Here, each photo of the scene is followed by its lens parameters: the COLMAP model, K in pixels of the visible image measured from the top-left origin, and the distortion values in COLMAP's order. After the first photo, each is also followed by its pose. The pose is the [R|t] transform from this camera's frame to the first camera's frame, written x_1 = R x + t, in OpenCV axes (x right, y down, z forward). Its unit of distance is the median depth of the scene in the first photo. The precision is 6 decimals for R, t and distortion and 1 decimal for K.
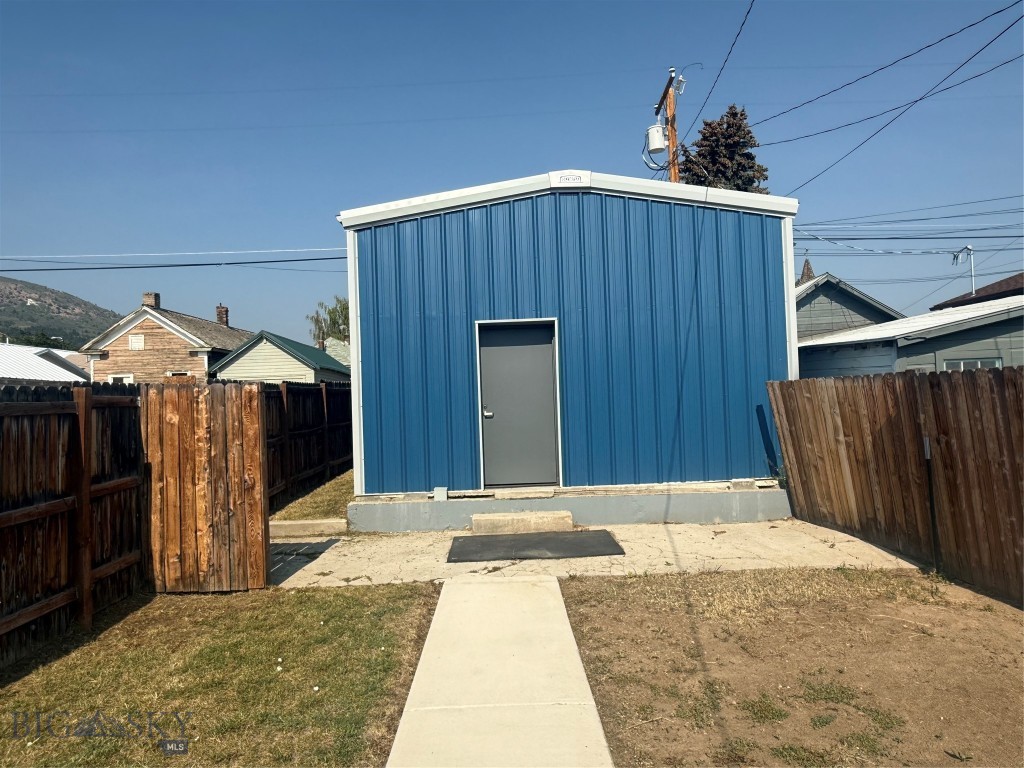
lens RADIAL K [[651.0, 0, 512.0], [0, 651.0, 384.0], [0, 0, 1]] dist [0.000787, 0.000099]
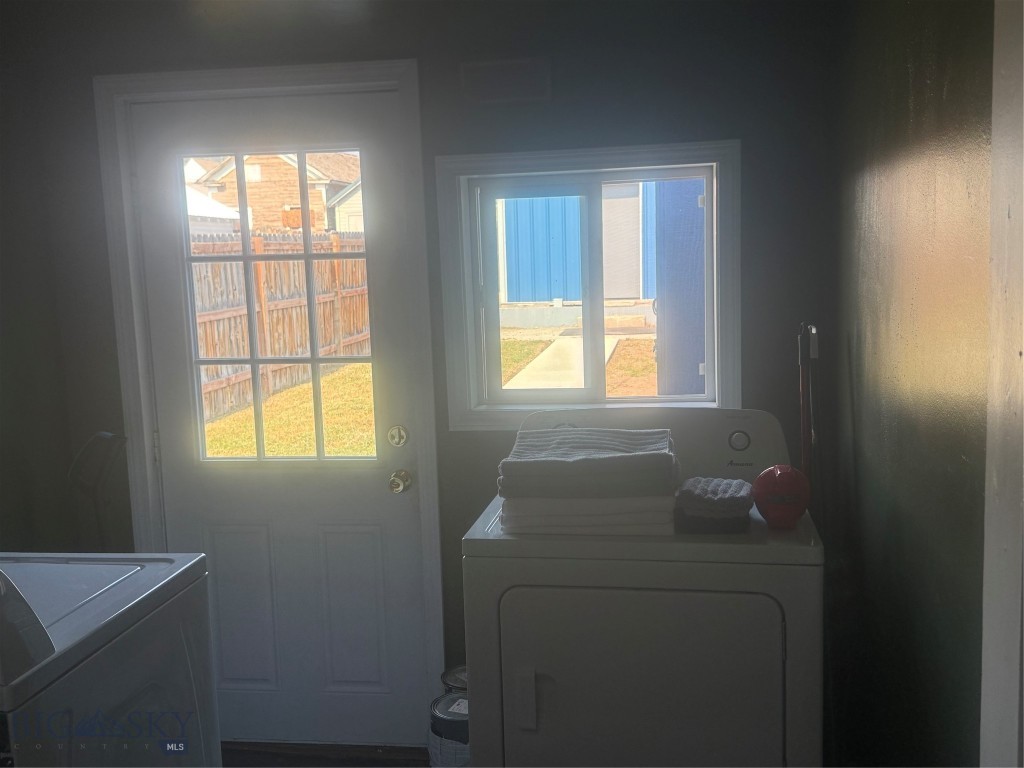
lens RADIAL K [[1029.8, 0, 518.3], [0, 1029.8, 388.8], [0, 0, 1]] dist [0.215856, -0.492050]
pose [[0.985371, 0.028038, -0.168101, 0.072747], [0.000894, 0.985509, 0.169620, -0.013472], [0.170421, -0.167289, 0.971067, -0.479534]]
